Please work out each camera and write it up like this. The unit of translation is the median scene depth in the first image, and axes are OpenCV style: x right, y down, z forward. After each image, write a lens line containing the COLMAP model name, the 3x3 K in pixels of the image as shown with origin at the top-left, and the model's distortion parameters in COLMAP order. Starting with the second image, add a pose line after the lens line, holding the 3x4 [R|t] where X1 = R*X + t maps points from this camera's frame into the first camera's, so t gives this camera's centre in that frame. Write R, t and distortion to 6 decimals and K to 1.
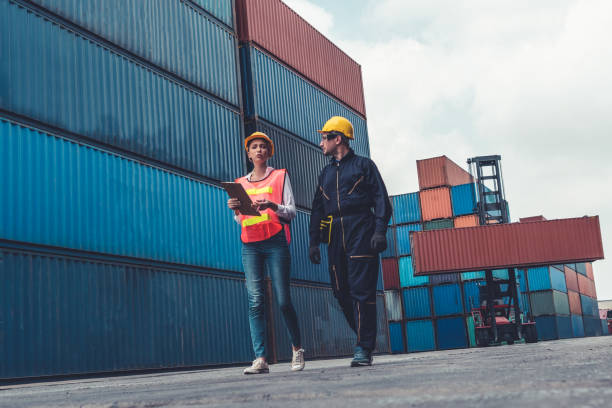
lens RADIAL K [[809.6, 0, 306.0], [0, 809.6, 204.0], [0, 0, 1]] dist [0.006039, 0.002768]
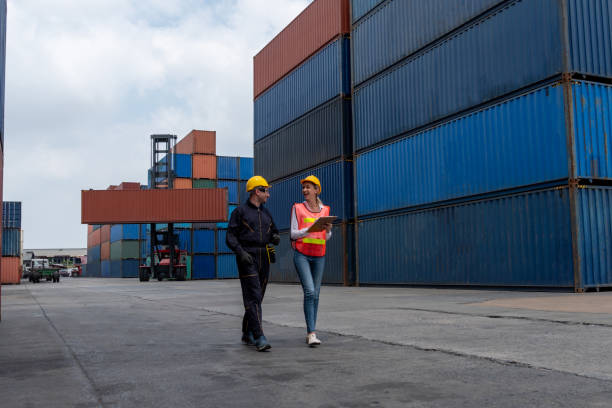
lens RADIAL K [[632.0, 0, 306.0], [0, 632.0, 204.0], [0, 0, 1]] dist [-0.017520, -0.017082]
pose [[0.655915, 0.141729, 0.741409, -0.528838], [-0.172250, 0.984403, -0.035793, 0.074200], [-0.734918, -0.104231, 0.670098, 0.229569]]
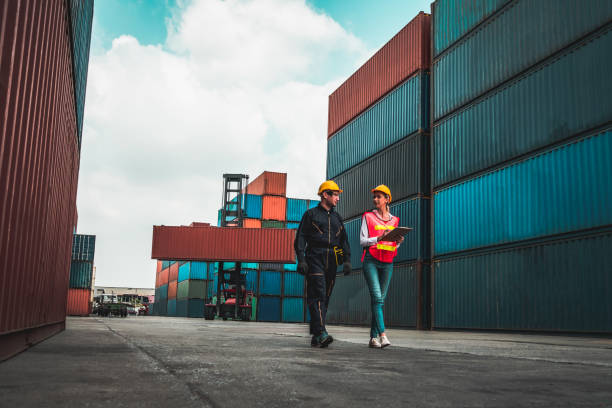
lens RADIAL K [[632.0, 0, 306.0], [0, 632.0, 204.0], [0, 0, 1]] dist [-0.017520, -0.017082]
pose [[0.722512, 0.222333, 0.654633, -0.518135], [-0.214862, 0.972202, -0.093047, 0.087149], [-0.657123, -0.073428, 0.750198, 0.245182]]
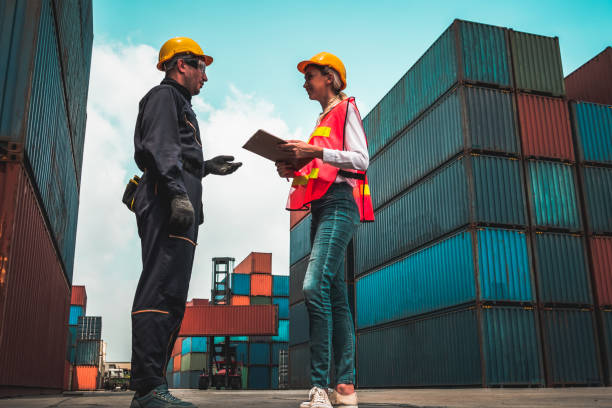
lens RADIAL K [[632.0, 0, 306.0], [0, 632.0, 204.0], [0, 0, 1]] dist [-0.017520, -0.017082]
pose [[0.744267, 0.256865, 0.616511, -0.576545], [-0.176657, 0.965921, -0.189180, 0.064345], [-0.644095, 0.031890, 0.764280, 0.082279]]
